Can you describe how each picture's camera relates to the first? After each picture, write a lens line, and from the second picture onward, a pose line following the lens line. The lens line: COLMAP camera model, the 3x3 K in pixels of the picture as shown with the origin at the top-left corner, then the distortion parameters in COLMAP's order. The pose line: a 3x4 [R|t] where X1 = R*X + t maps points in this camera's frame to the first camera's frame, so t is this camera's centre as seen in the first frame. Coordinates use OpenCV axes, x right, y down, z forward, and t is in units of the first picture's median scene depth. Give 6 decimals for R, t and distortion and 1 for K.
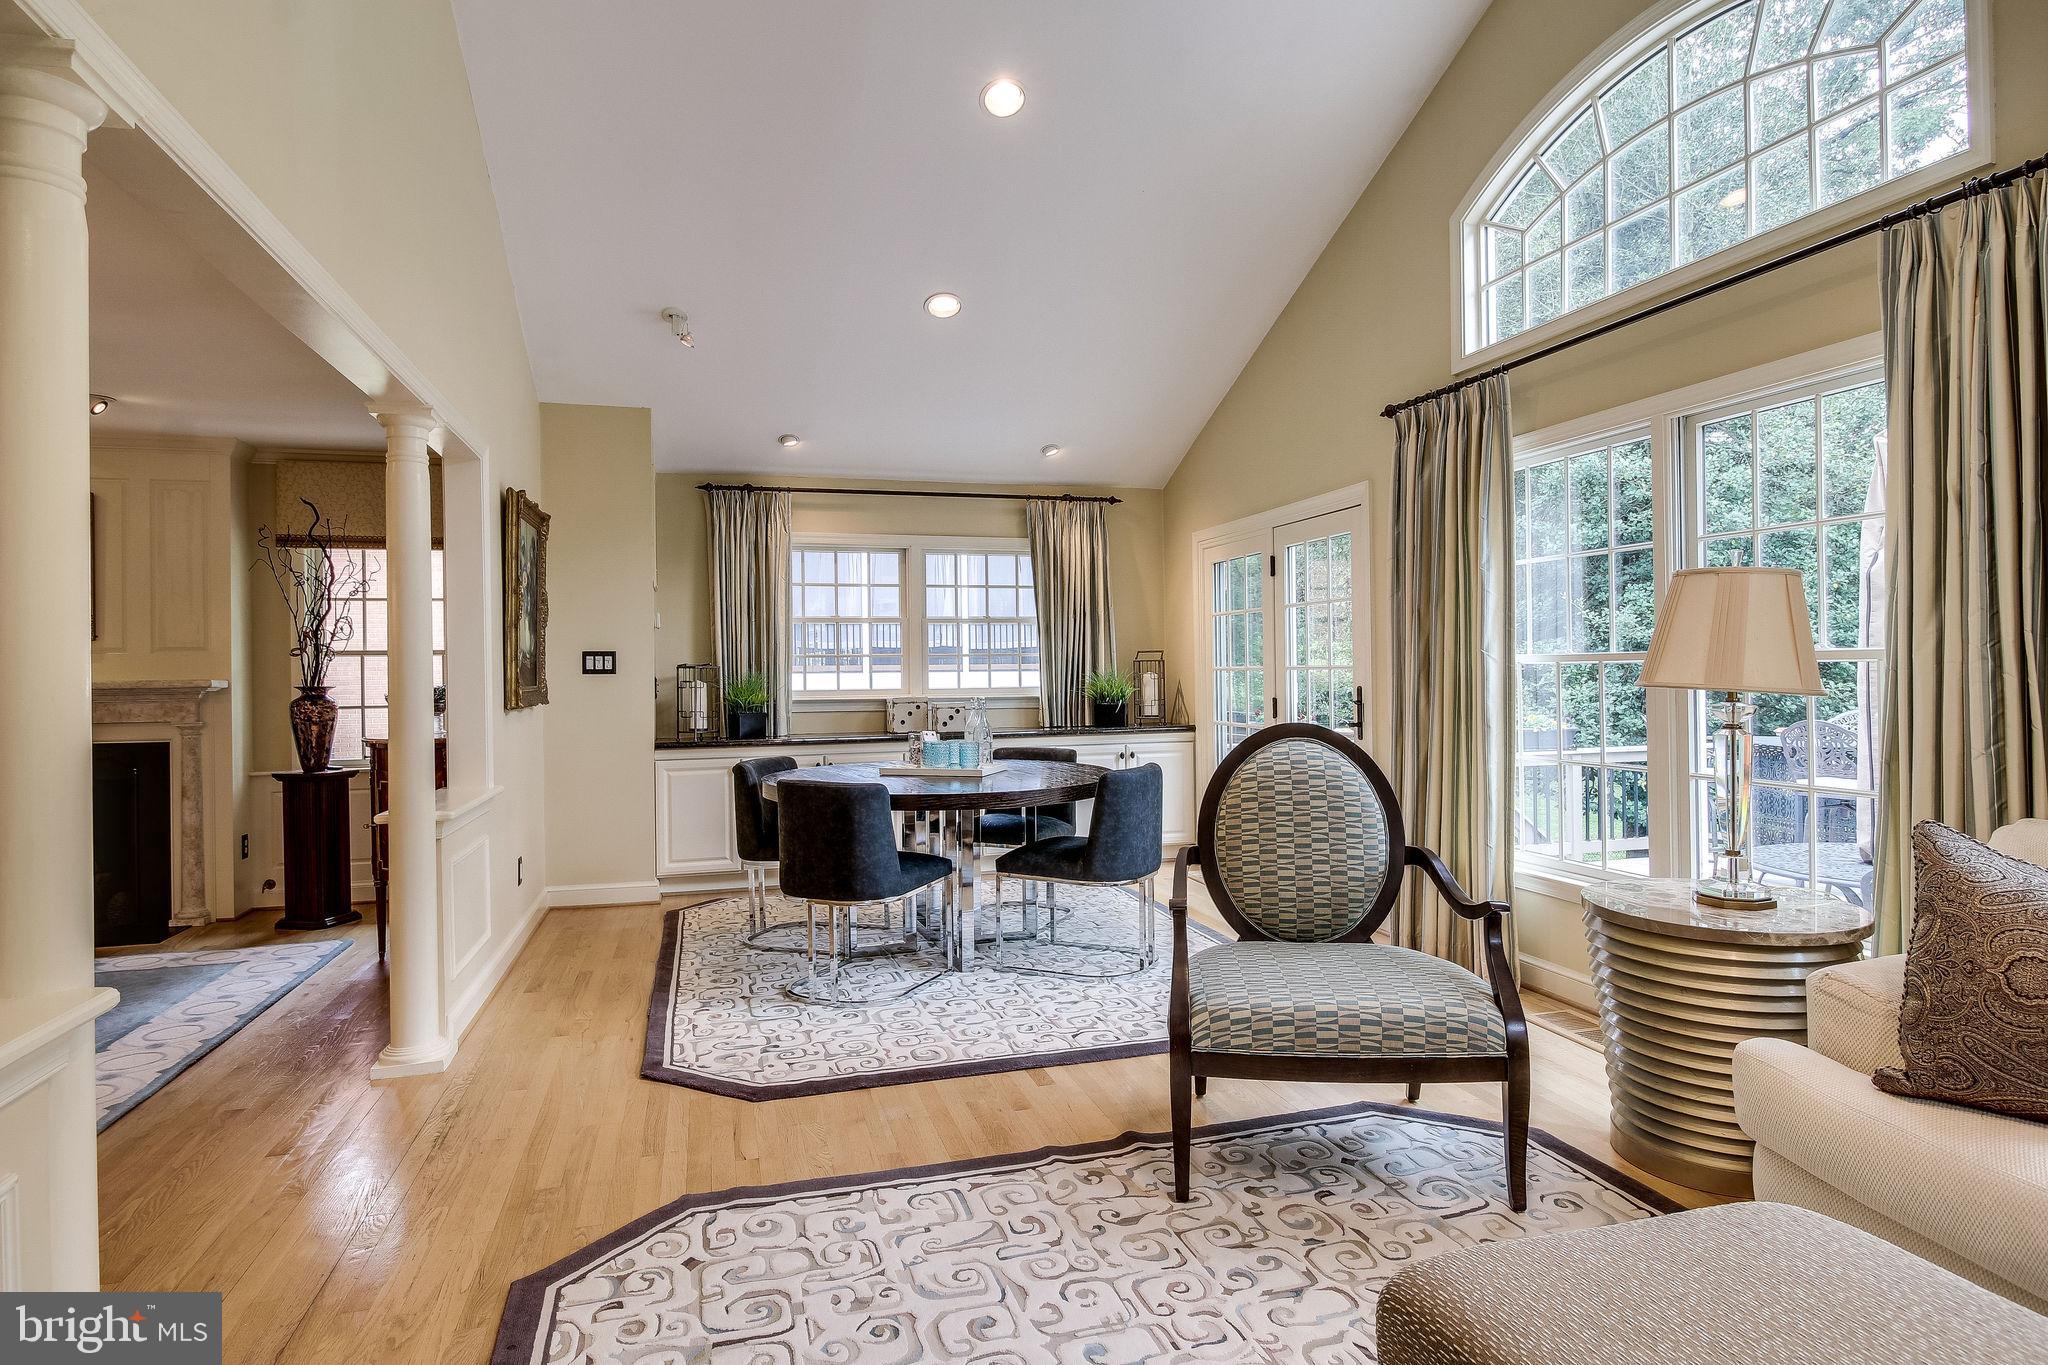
lens RADIAL K [[1085.8, 0, 1036.6], [0, 1085.8, 686.2], [0, 0, 1]] dist [0.005294, -0.003866]
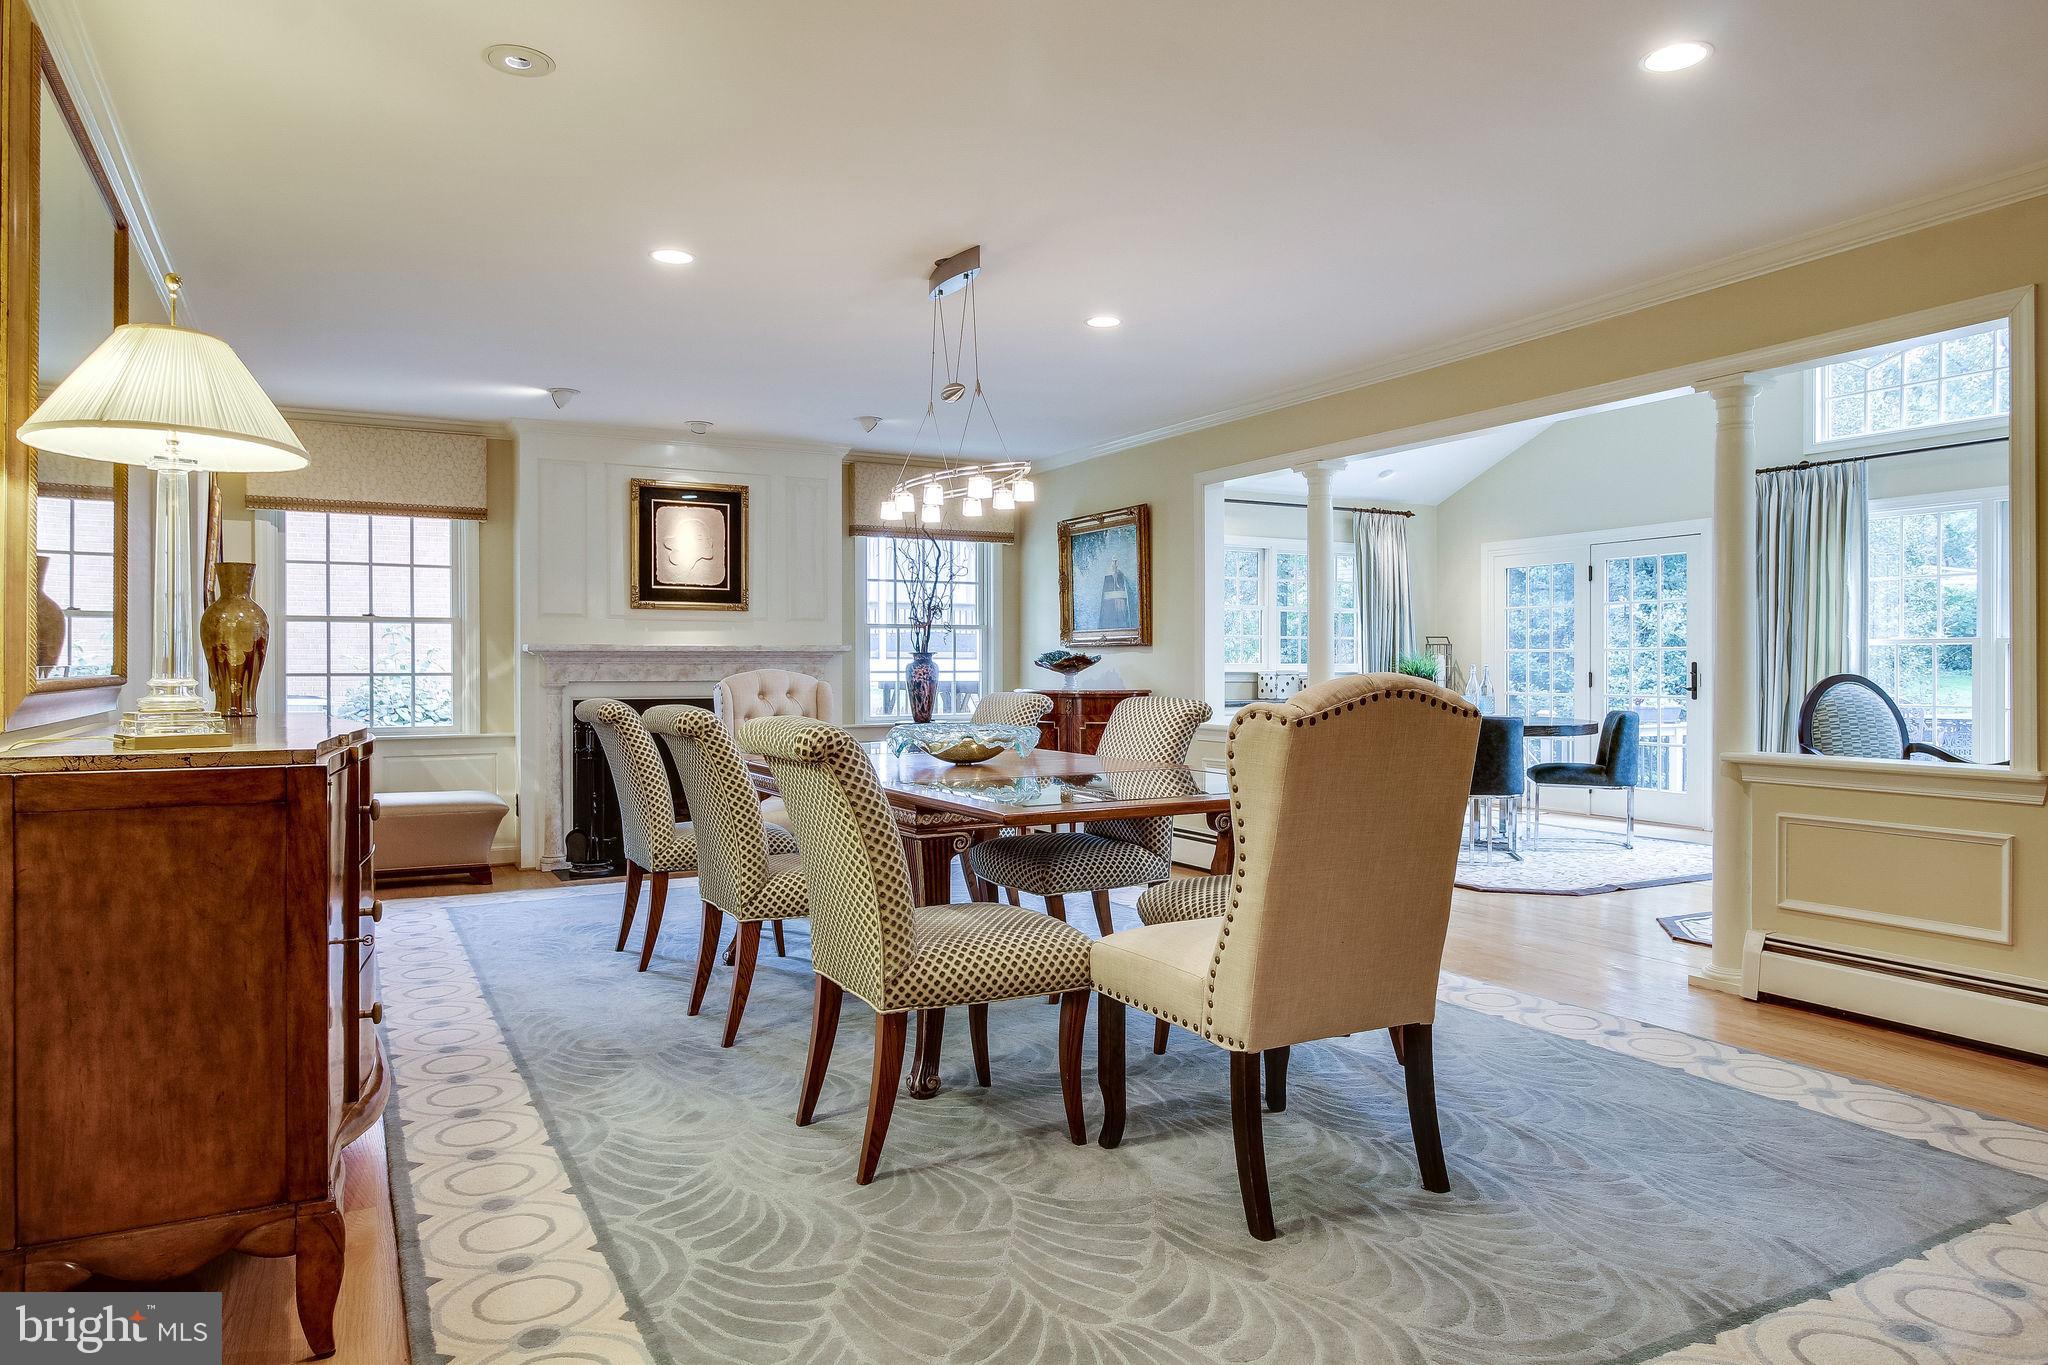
lens RADIAL K [[1232.4, 0, 1037.6], [0, 1232.4, 677.6], [0, 0, 1]] dist [-0.002695, 0.000192]
pose [[0.983299, 0.007455, 0.181843, -1.201816], [-0.006533, 0.999963, -0.005668, 0.051421], [-0.181879, 0.004386, 0.983311, -0.610431]]
